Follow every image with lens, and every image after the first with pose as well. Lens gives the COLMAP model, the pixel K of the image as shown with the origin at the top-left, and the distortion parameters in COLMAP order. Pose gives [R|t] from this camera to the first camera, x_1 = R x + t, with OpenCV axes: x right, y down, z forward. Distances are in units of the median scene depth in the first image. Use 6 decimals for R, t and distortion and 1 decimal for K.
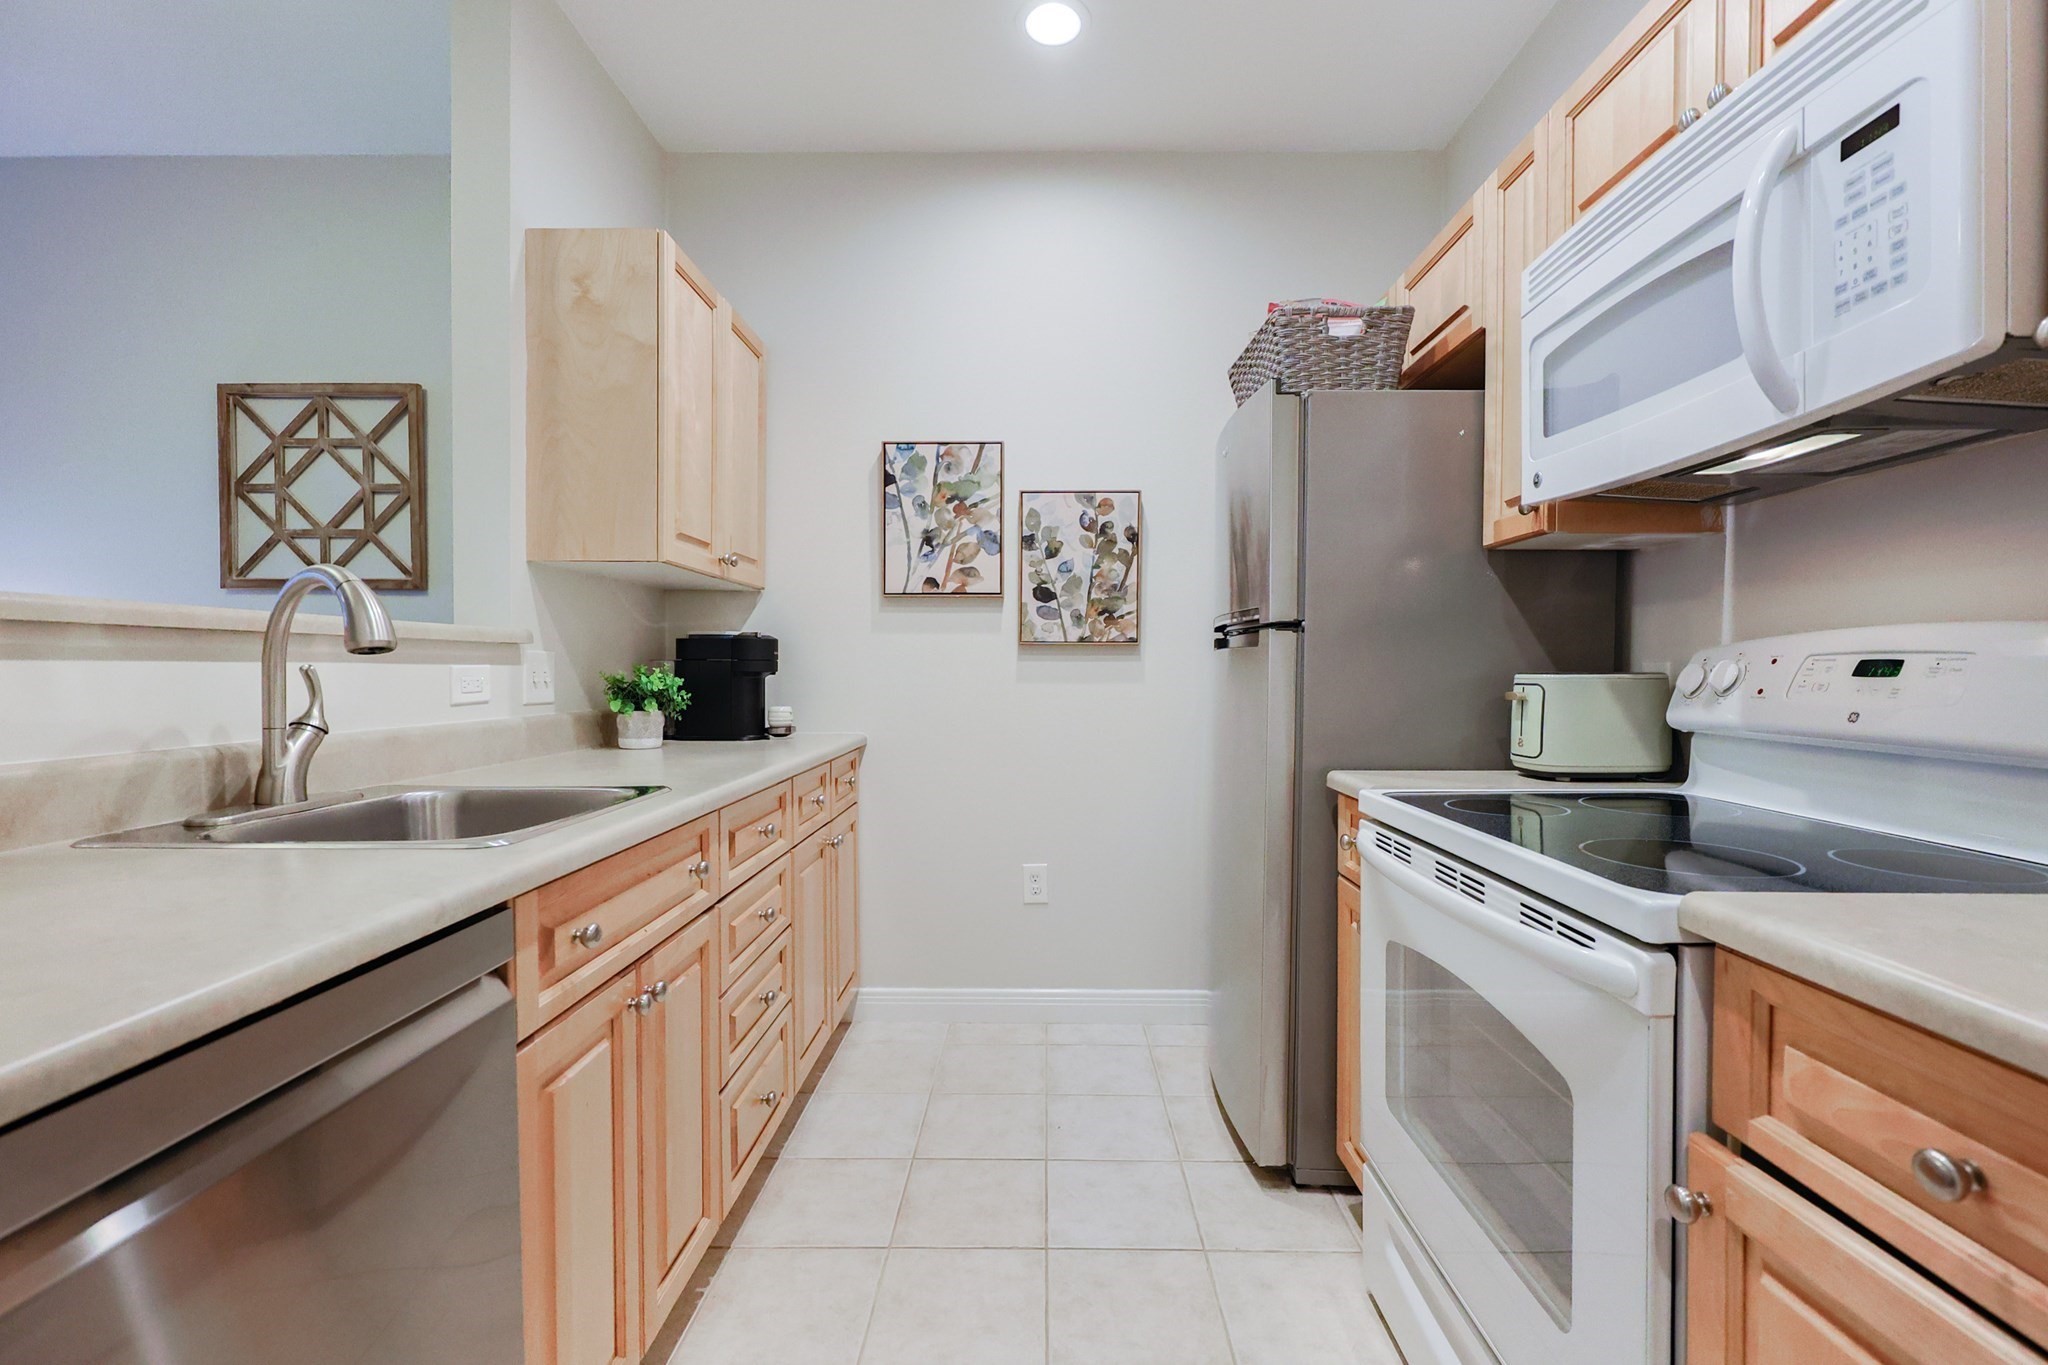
lens RADIAL K [[871.9, 0, 1039.2], [0, 871.9, 691.1], [0, 0, 1]] dist [-0.004005, -0.000084]
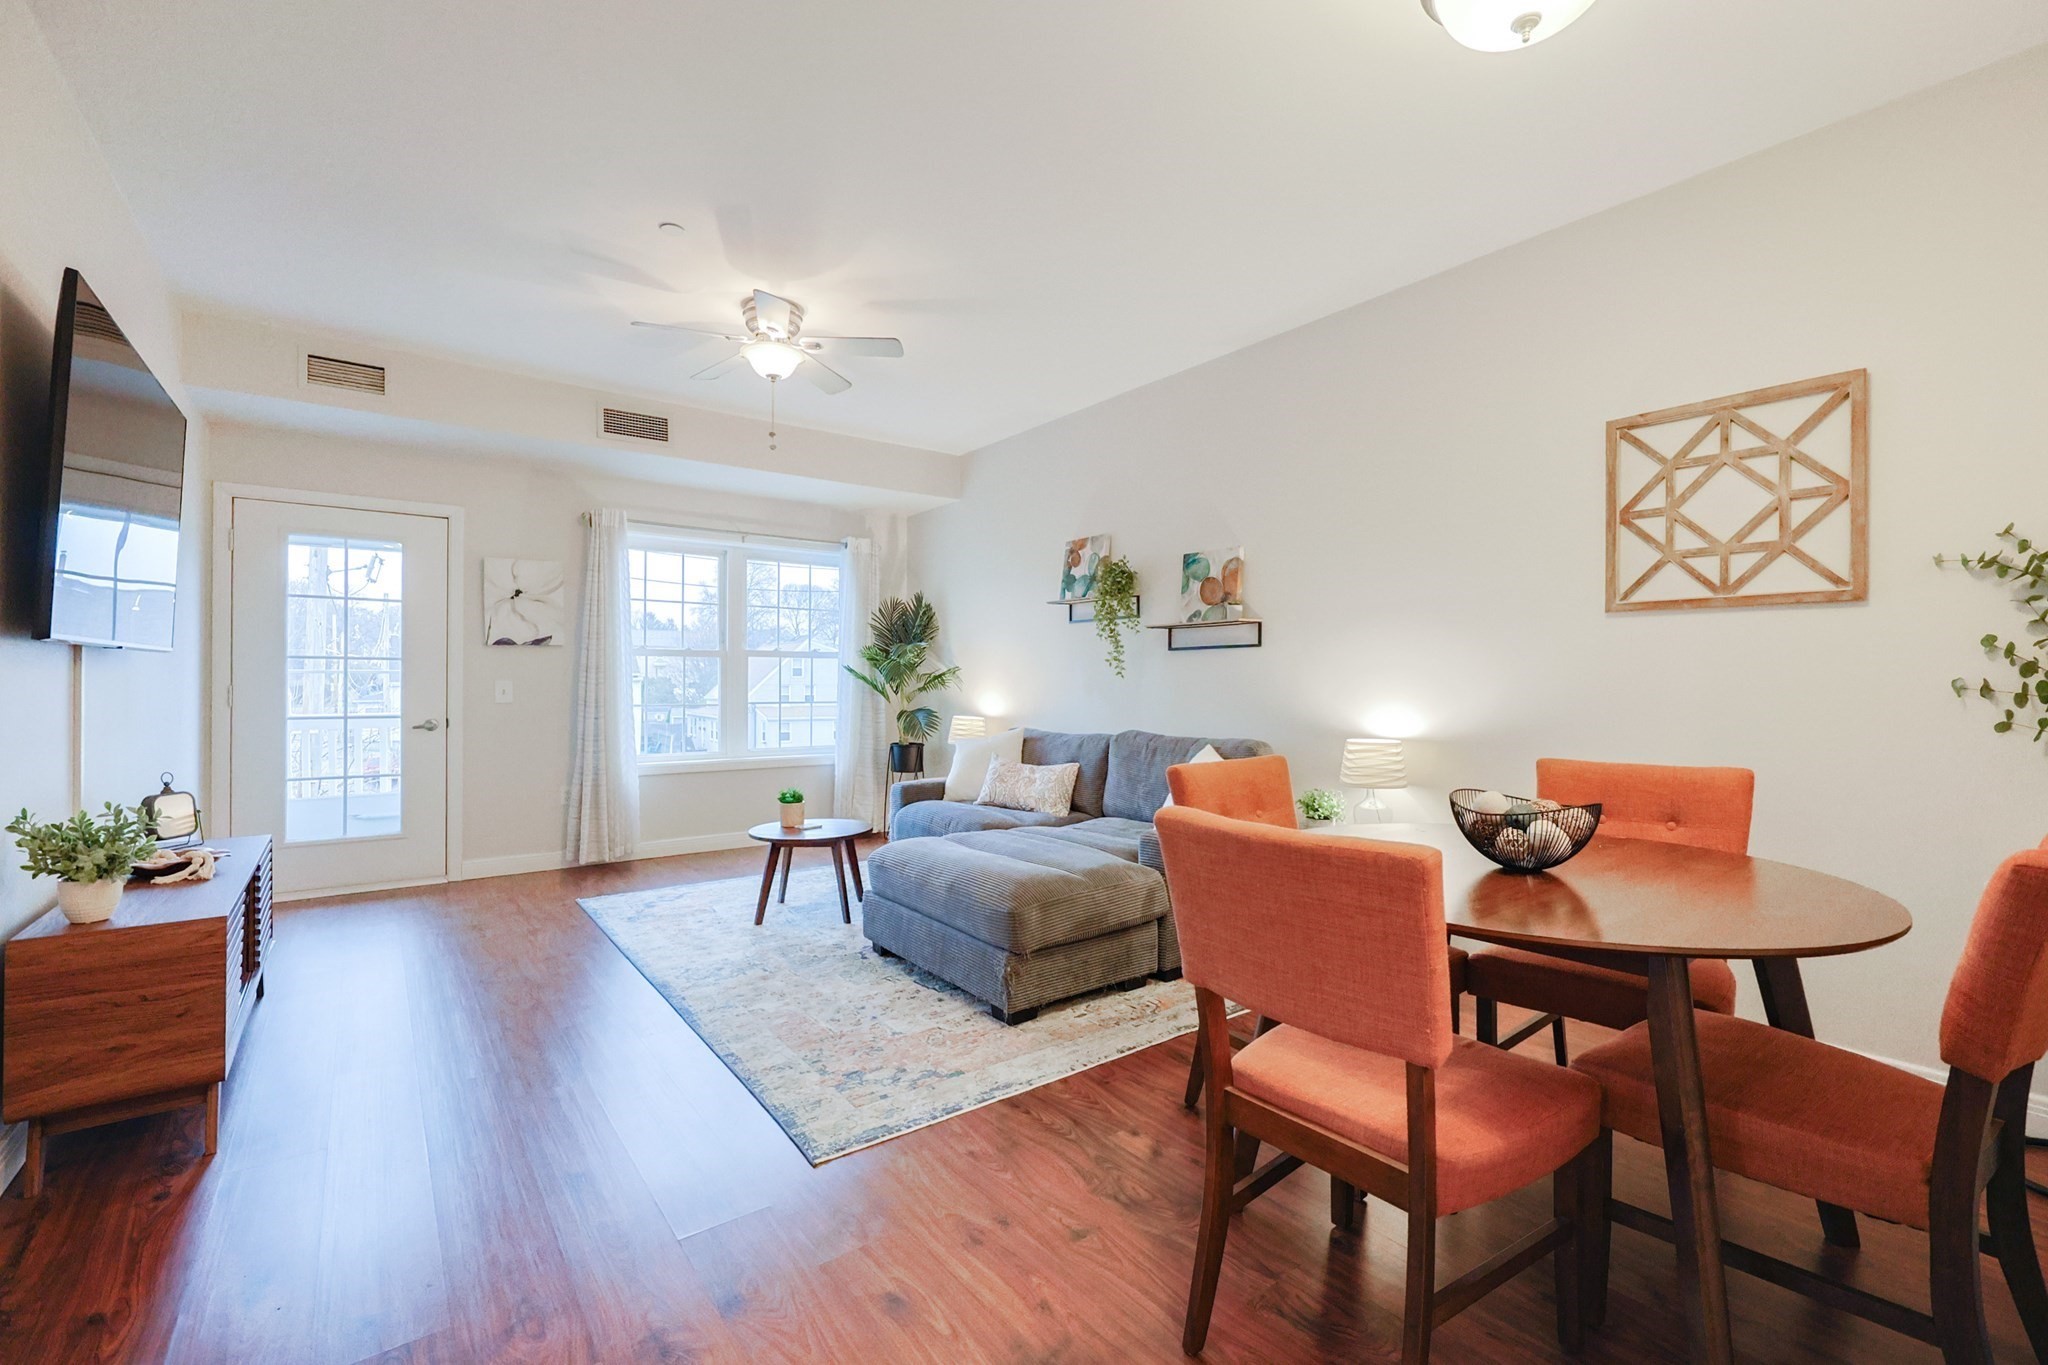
lens RADIAL K [[876.5, 0, 1030.5], [0, 876.5, 679.7], [0, 0, 1]] dist [-0.002599, -0.000011]
pose [[0.611719, -0.003483, -0.791067, -0.536644], [-0.021093, 0.999563, -0.020711, -0.000089], [0.790794, 0.029355, 0.611378, -0.208318]]
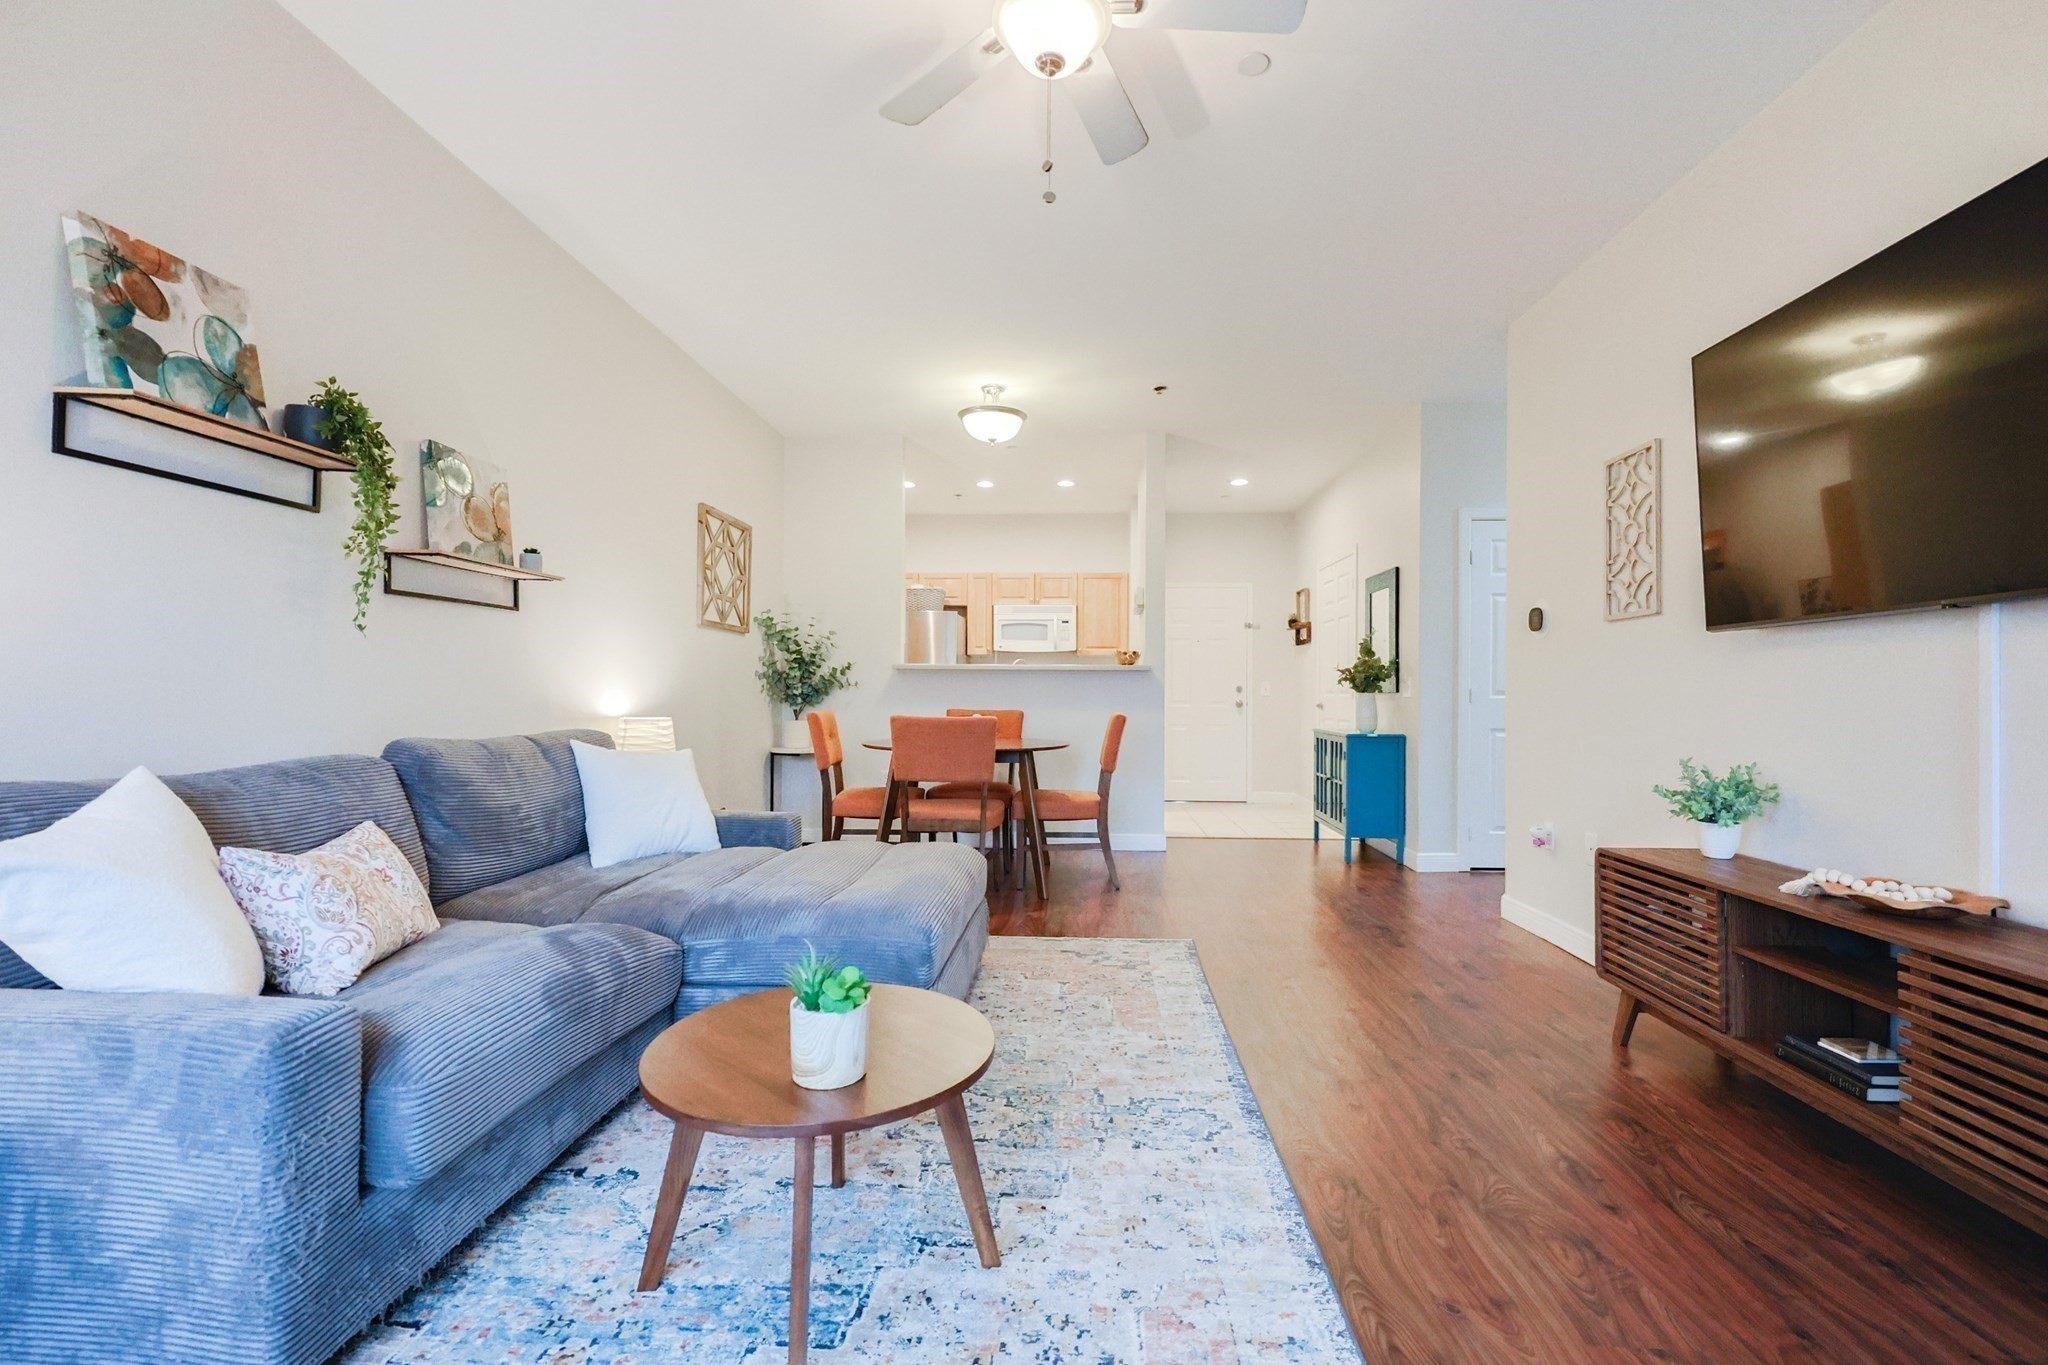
lens RADIAL K [[866.9, 0, 1033.8], [0, 866.9, 685.7], [0, 0, 1]] dist [-0.000663, -0.000362]
pose [[0.047899, 0.006723, 0.998830, -2.611460], [0.018368, 0.999802, -0.007610, 0.023161], [-0.998683, 0.018711, 0.047766, 0.296763]]
